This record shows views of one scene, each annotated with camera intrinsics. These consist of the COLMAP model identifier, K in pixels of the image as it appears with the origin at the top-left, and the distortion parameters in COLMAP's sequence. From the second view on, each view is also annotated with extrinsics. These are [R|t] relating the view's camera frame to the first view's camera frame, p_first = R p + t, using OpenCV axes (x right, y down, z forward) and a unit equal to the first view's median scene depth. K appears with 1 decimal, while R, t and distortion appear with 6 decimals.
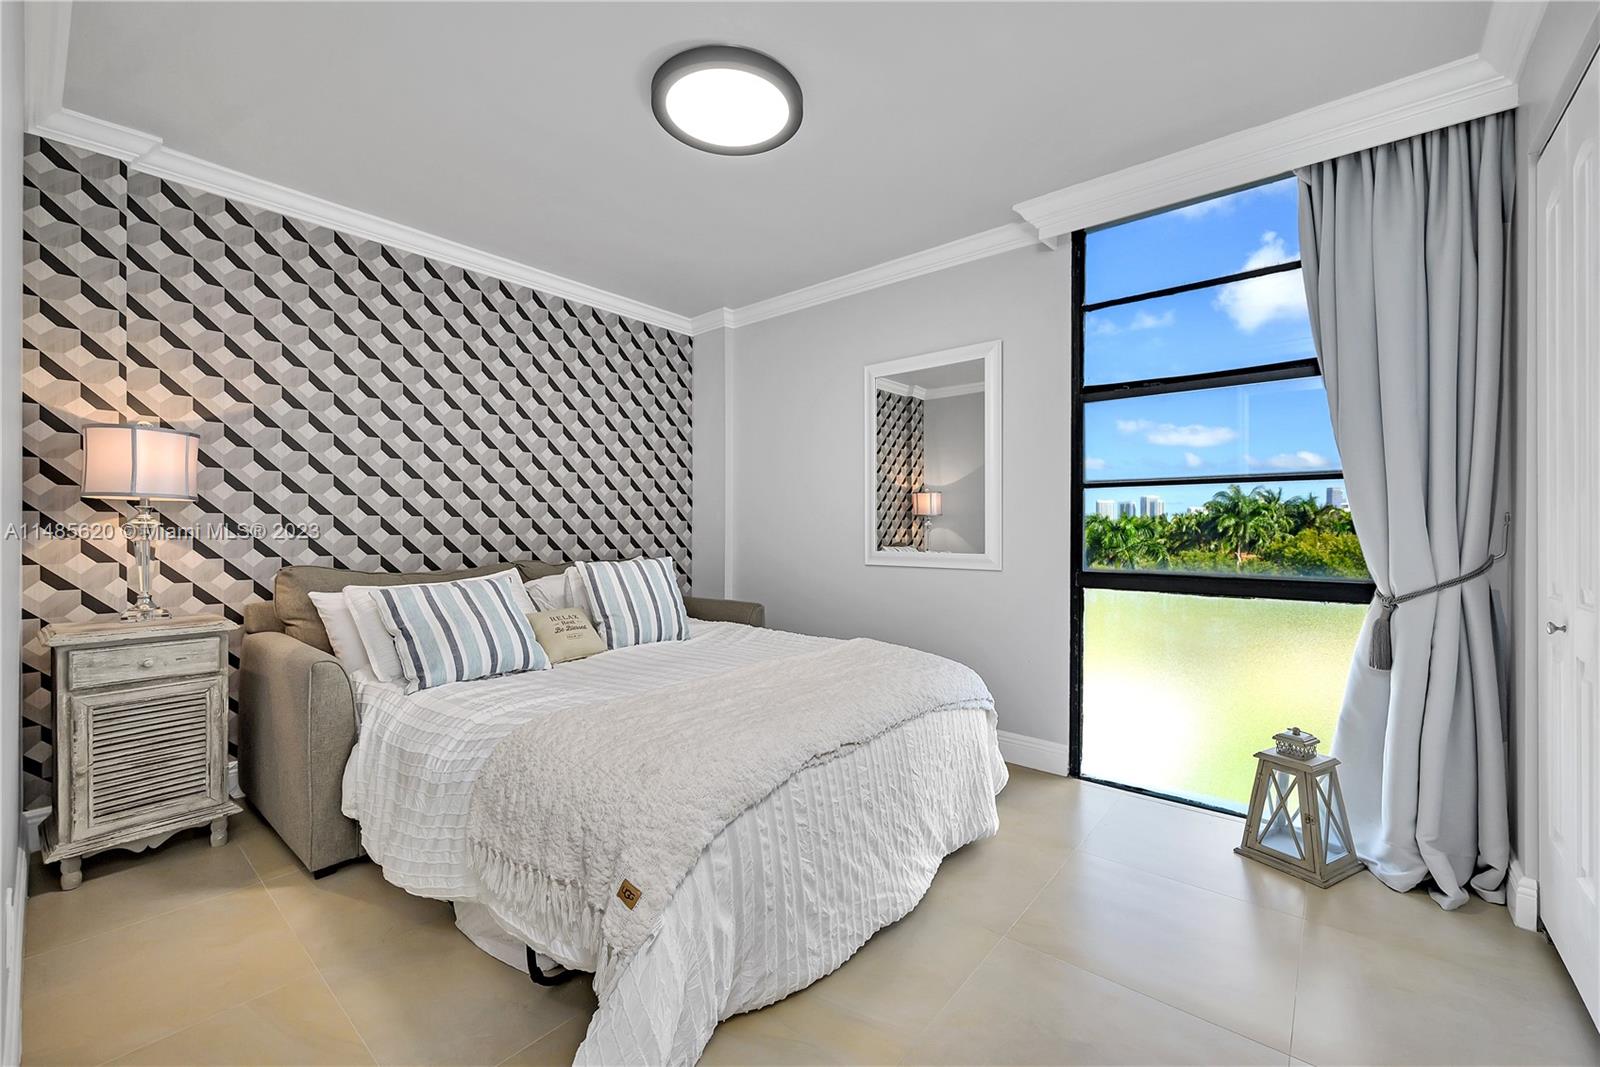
lens RADIAL K [[644.6, 0, 815.2], [0, 644.6, 536.1], [0, 0, 1]] dist [0.004891, -0.000232]
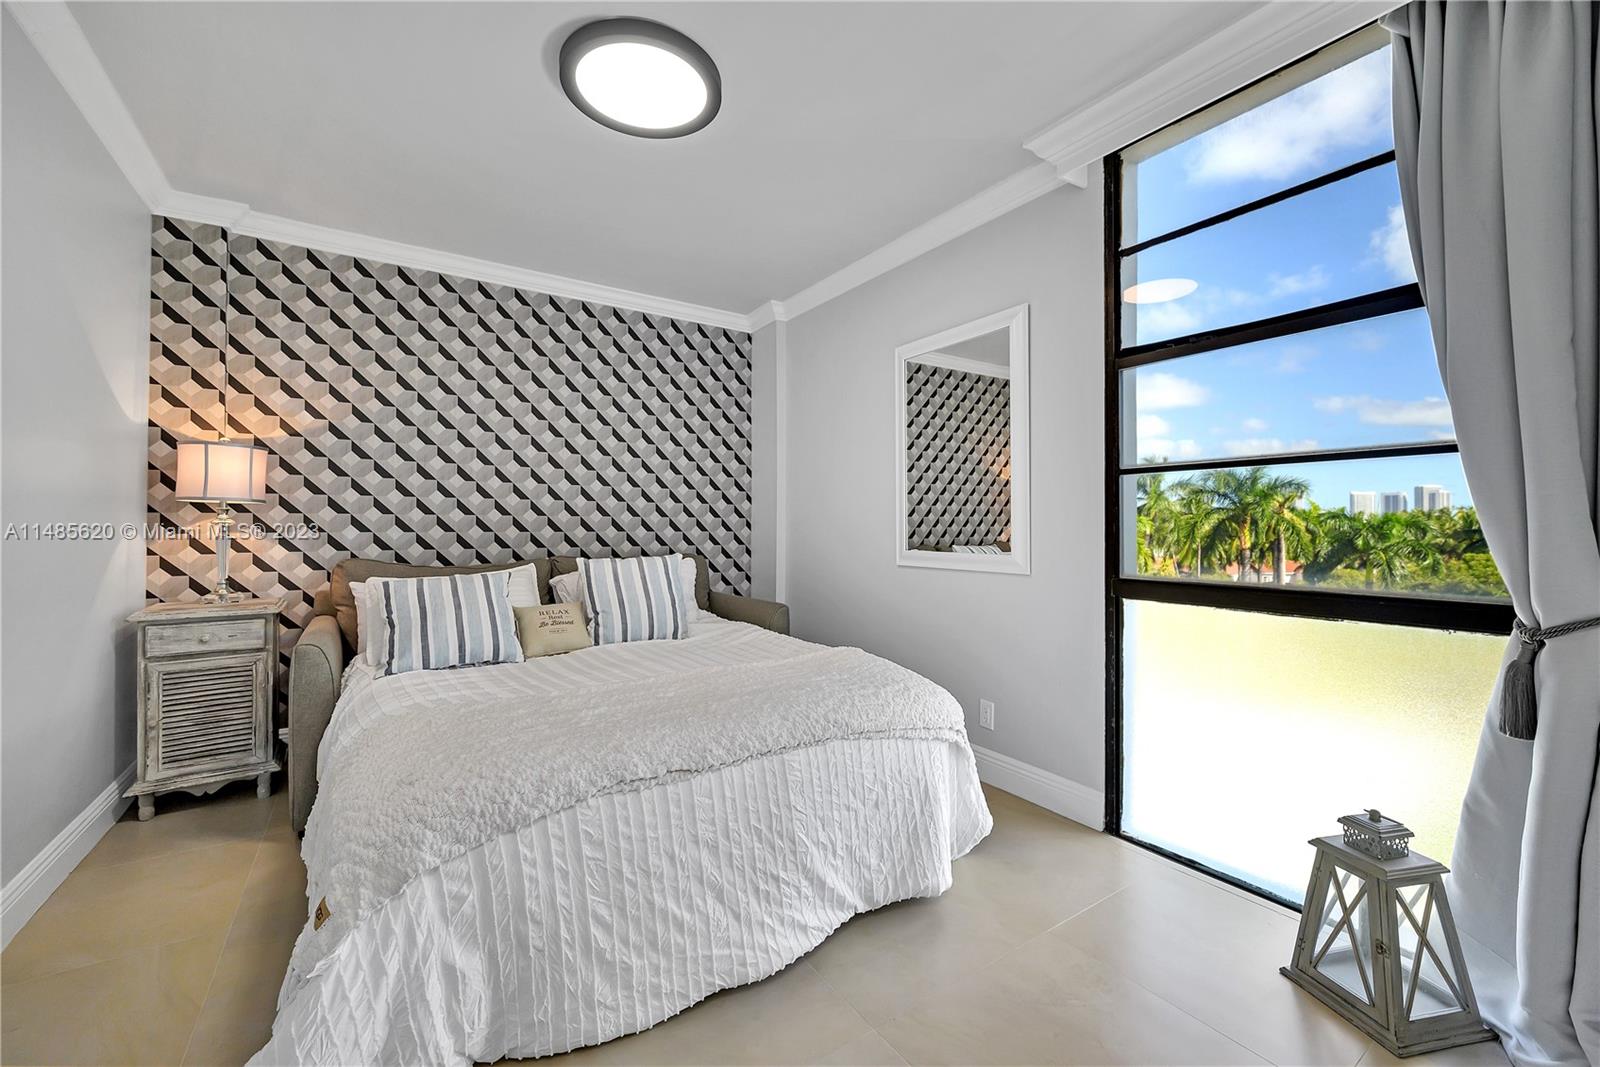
lens RADIAL K [[644.6, 0, 795.3], [0, 644.6, 523.6], [0, 0, 1]] dist [0.004891, -0.000232]
pose [[0.959288, -0.002320, -0.282420, 0.325956], [-0.001946, 0.999888, -0.014823, -0.000871], [0.282422, 0.014769, 0.959176, 0.142365]]
